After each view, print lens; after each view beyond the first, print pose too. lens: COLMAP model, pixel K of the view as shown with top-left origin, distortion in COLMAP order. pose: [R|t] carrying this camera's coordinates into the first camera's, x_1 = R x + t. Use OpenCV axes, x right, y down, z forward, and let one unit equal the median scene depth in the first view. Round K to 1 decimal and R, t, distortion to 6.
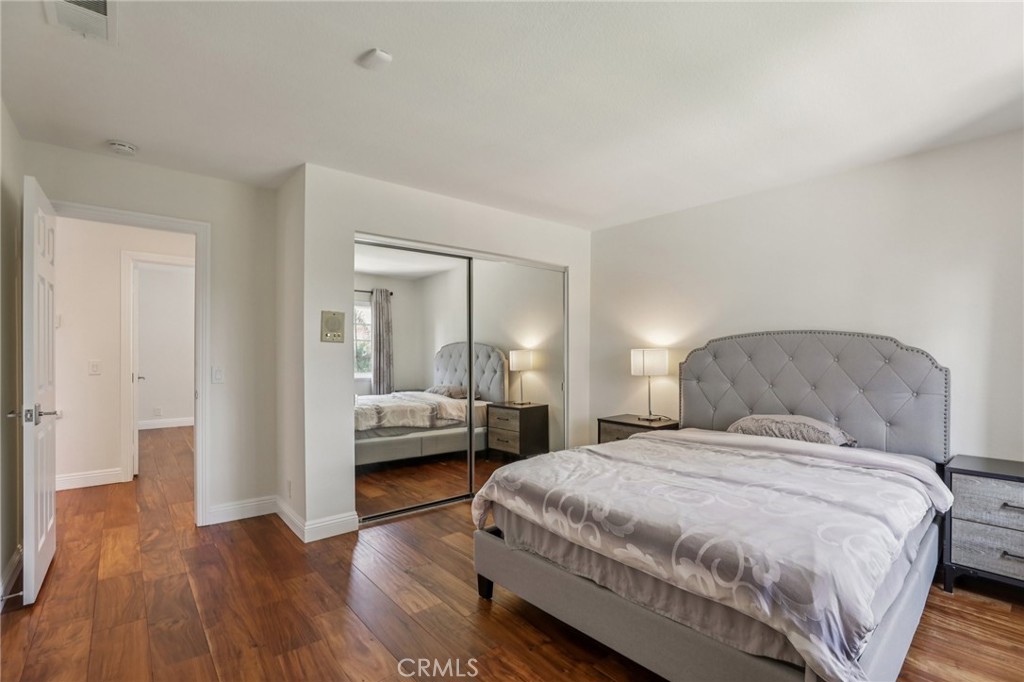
lens RADIAL K [[475.4, 0, 517.3], [0, 475.4, 354.6], [0, 0, 1]] dist [-0.048324, 0.000006]
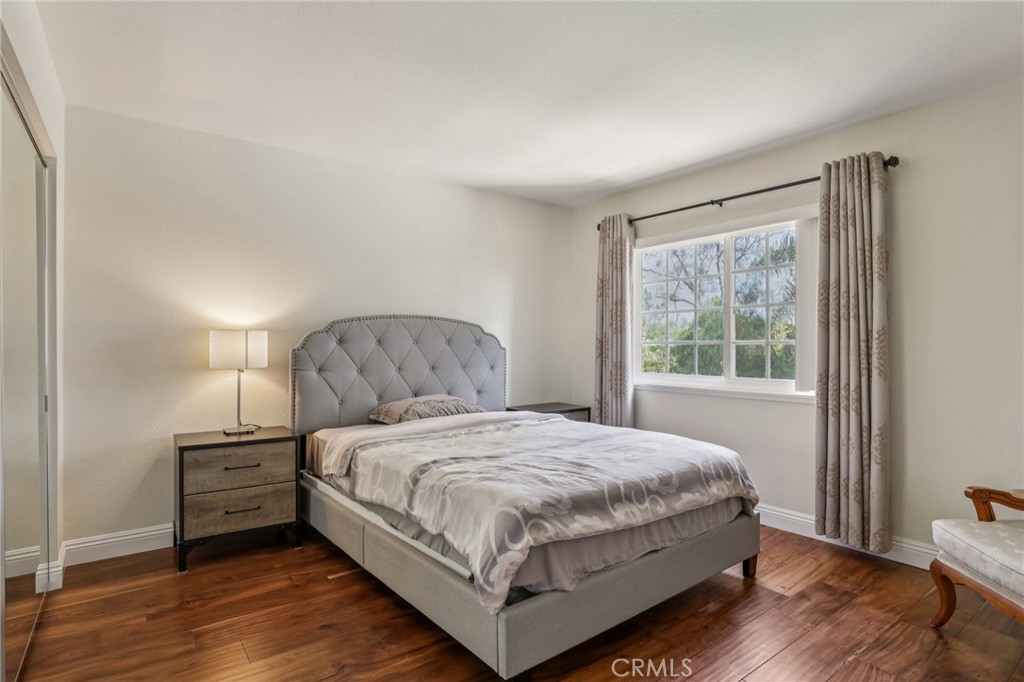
lens RADIAL K [[533.7, 0, 512.0], [0, 533.7, 341.0], [0, 0, 1]] dist [-0.026062, 0.000002]
pose [[0.046408, 0.006173, 0.998904, -0.515234], [0.003202, 0.999975, -0.006328, 0.011895], [-0.998917, 0.003492, 0.046387, 0.627660]]
